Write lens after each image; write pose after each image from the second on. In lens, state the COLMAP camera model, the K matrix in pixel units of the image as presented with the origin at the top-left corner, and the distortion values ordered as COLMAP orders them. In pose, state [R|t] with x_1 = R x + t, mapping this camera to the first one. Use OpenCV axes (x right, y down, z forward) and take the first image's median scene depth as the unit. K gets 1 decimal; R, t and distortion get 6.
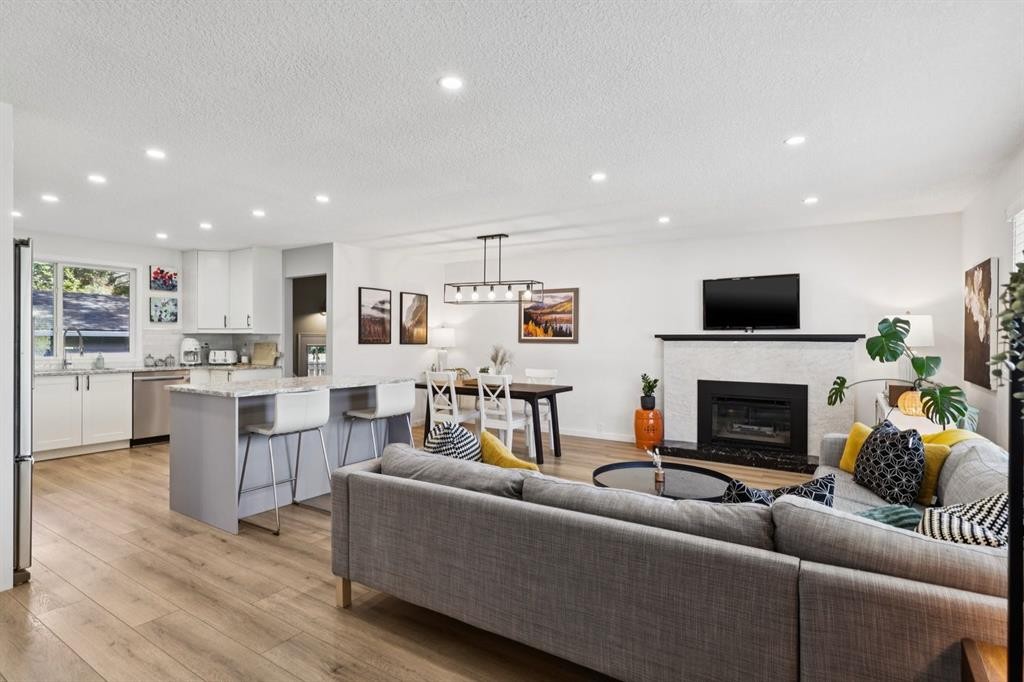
lens RADIAL K [[511.8, 0, 513.0], [0, 511.8, 340.1], [0, 0, 1]] dist [0.002082, 0.000080]
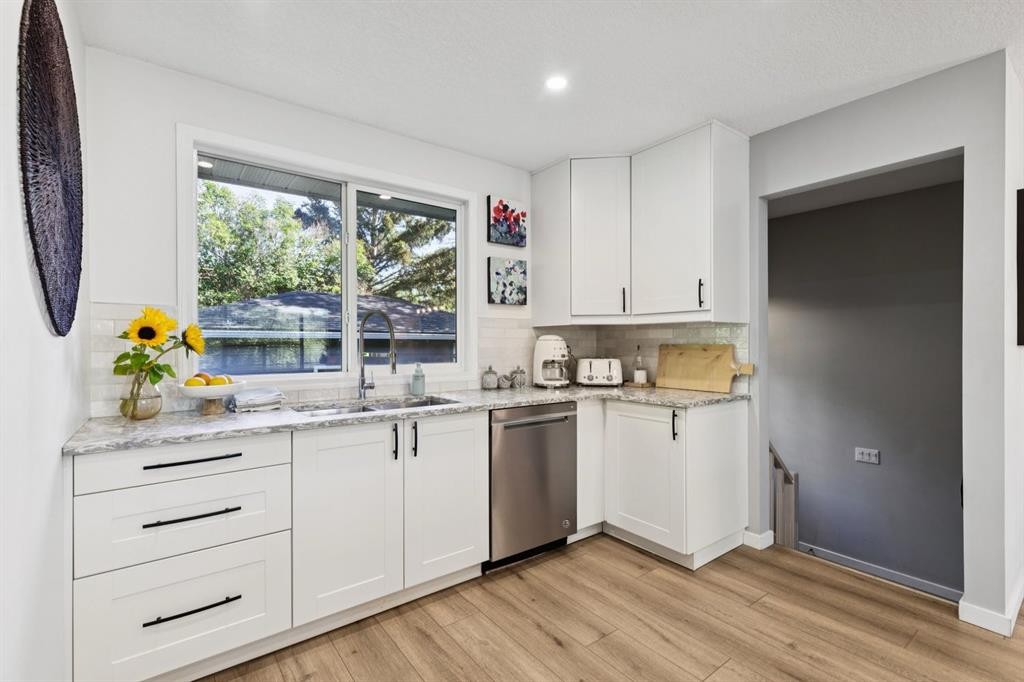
lens RADIAL K [[459.0, 0, 514.4], [0, 459.0, 344.6], [0, 0, 1]] dist [0.001364, -0.000226]
pose [[0.941457, -0.004610, -0.337103, -0.572162], [0.005710, 0.999981, 0.002274, 0.005224], [0.337086, -0.004066, 0.941465, 0.618569]]
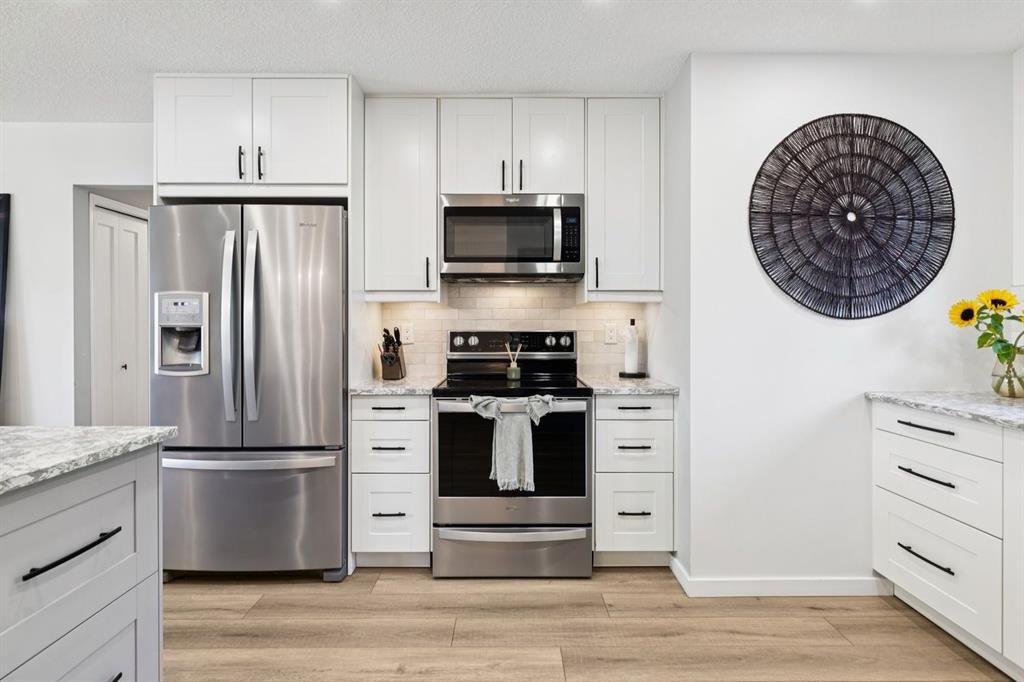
lens RADIAL K [[531.9, 0, 509.7], [0, 531.9, 325.0], [0, 0, 1]] dist [0.002283, -0.000674]
pose [[-0.835002, -0.000218, -0.550248, -0.418533], [-0.001173, 0.999998, 0.001384, 0.004396], [0.550246, 0.001801, -0.835000, 0.939186]]
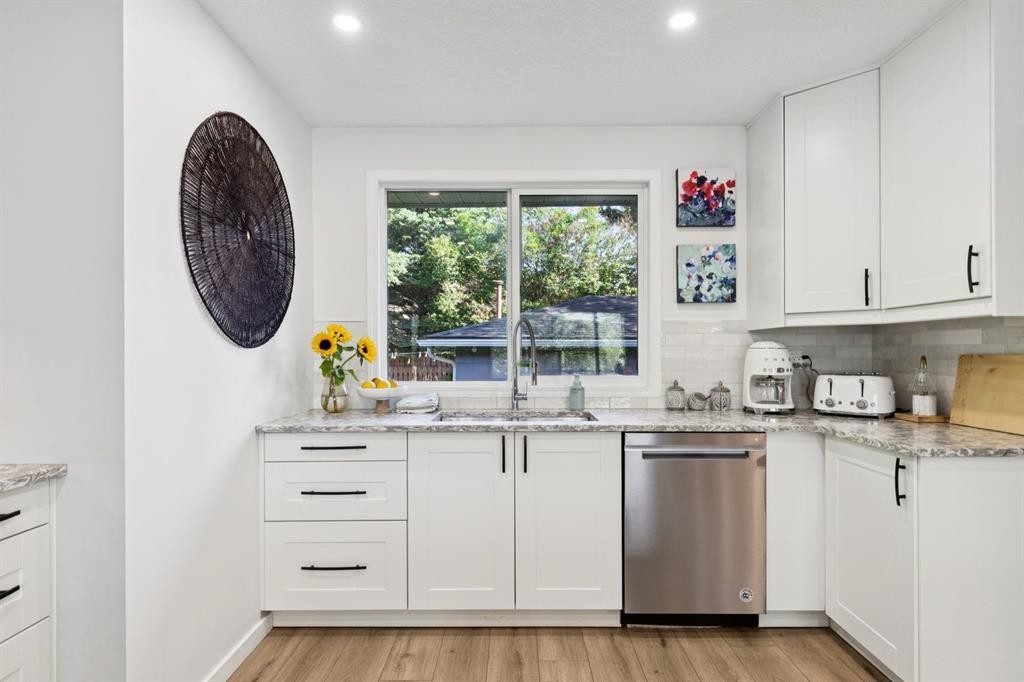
lens RADIAL K [[549.5, 0, 512.7], [0, 549.5, 352.8], [0, 0, 1]] dist [-0.000616, -0.000083]
pose [[0.542960, -0.004930, -0.839744, -0.438234], [0.005021, 0.999984, -0.002625, 0.005523], [0.839743, -0.002791, 0.542977, 0.697446]]
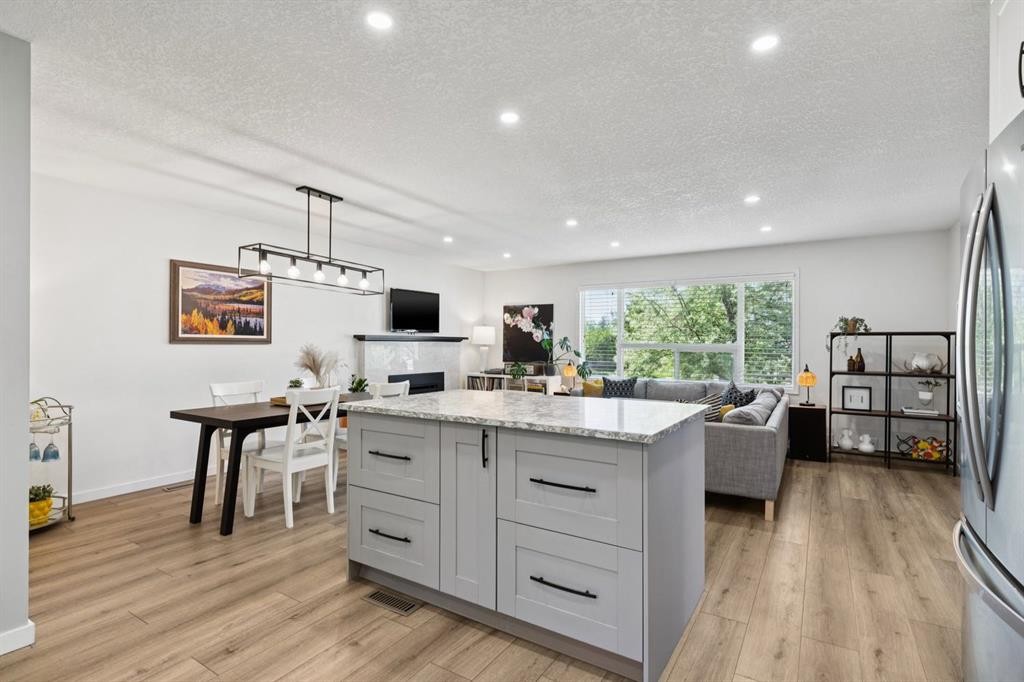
lens RADIAL K [[495.0, 0, 513.5], [0, 495.0, 342.9], [0, 0, 1]] dist [0.001270, -0.000551]
pose [[-0.017990, -0.000487, 0.999838, -0.700451], [-0.003128, 0.999995, 0.000430, 0.003834], [-0.999833, -0.003120, -0.017991, 0.710102]]
